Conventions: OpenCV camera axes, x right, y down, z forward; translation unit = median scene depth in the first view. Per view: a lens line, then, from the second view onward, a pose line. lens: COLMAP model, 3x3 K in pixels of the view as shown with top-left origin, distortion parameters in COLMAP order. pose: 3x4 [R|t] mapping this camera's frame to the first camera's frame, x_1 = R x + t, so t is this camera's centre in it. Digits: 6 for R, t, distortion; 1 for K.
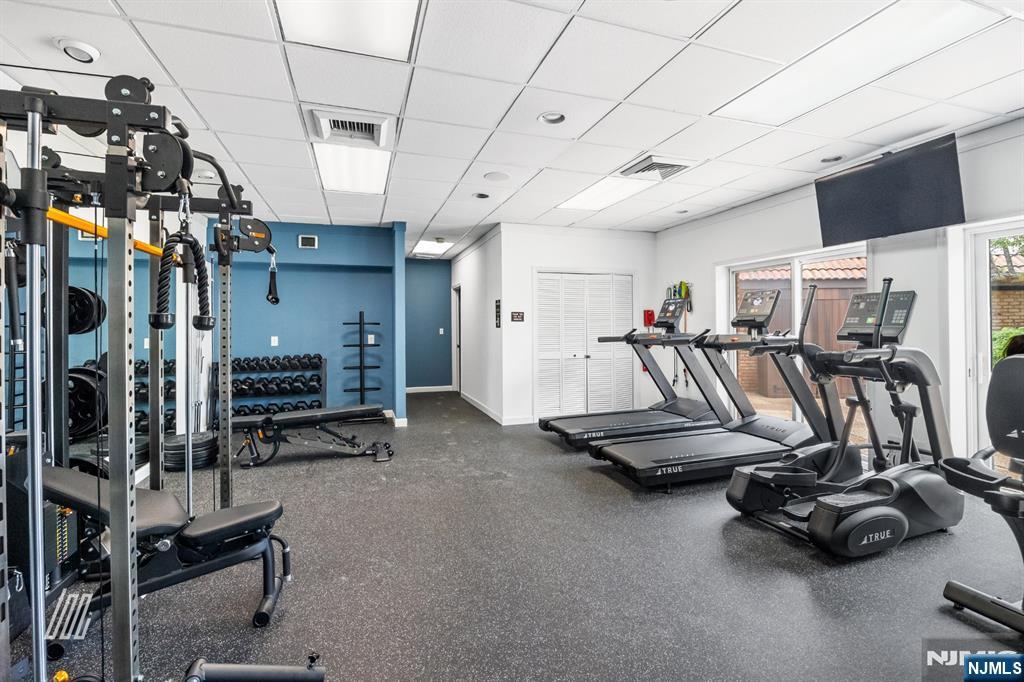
lens RADIAL K [[448.3, 0, 515.0], [0, 448.3, 340.3], [0, 0, 1]] dist [-0.028716, 0.012372]
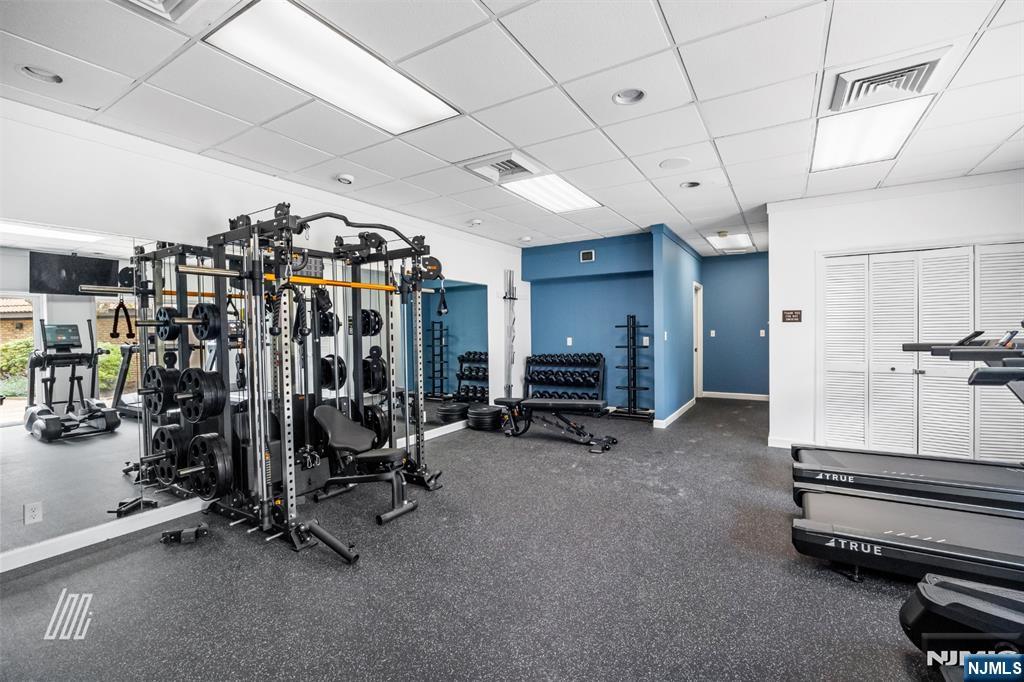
lens RADIAL K [[443.3, 0, 534.6], [0, 443.3, 356.2], [0, 0, 1]] dist [-0.014065, 0.000049]
pose [[0.656997, 0.041196, -0.752766, 0.459445], [-0.015022, 0.999023, 0.041562, -0.010417], [0.753743, -0.015998, 0.656974, 0.194003]]
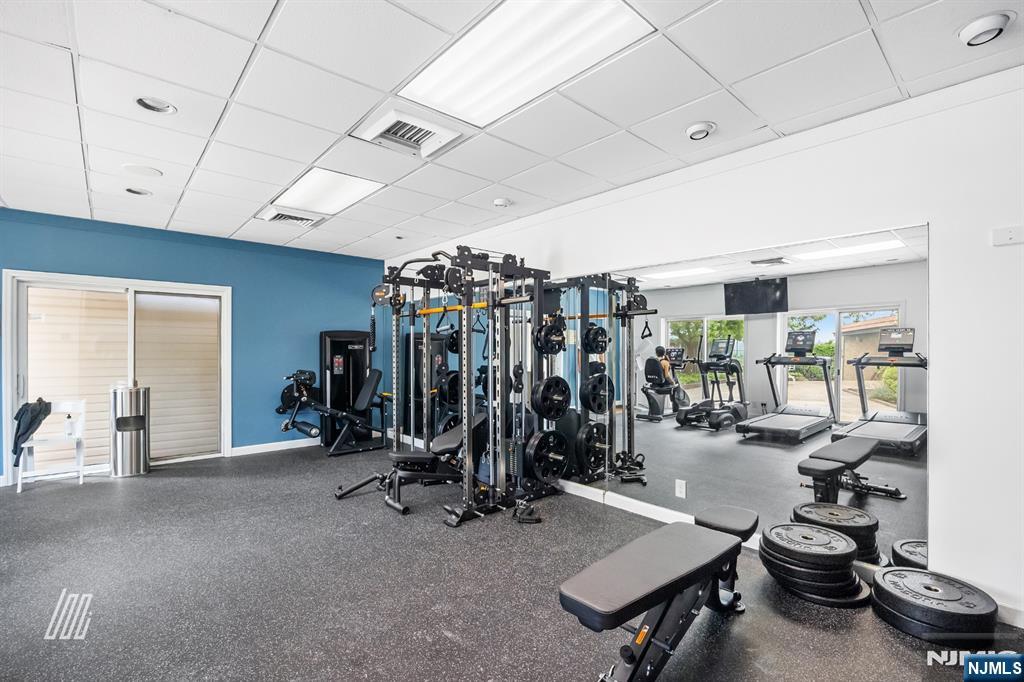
lens RADIAL K [[462.9, 0, 529.9], [0, 462.9, 341.6], [0, 0, 1]] dist [-0.051102, -0.000104]
pose [[-0.912537, -0.002150, -0.408988, -0.156170], [-0.011051, 0.999751, 0.019402, -0.050465], [0.408844, 0.022225, -0.912334, 1.493672]]
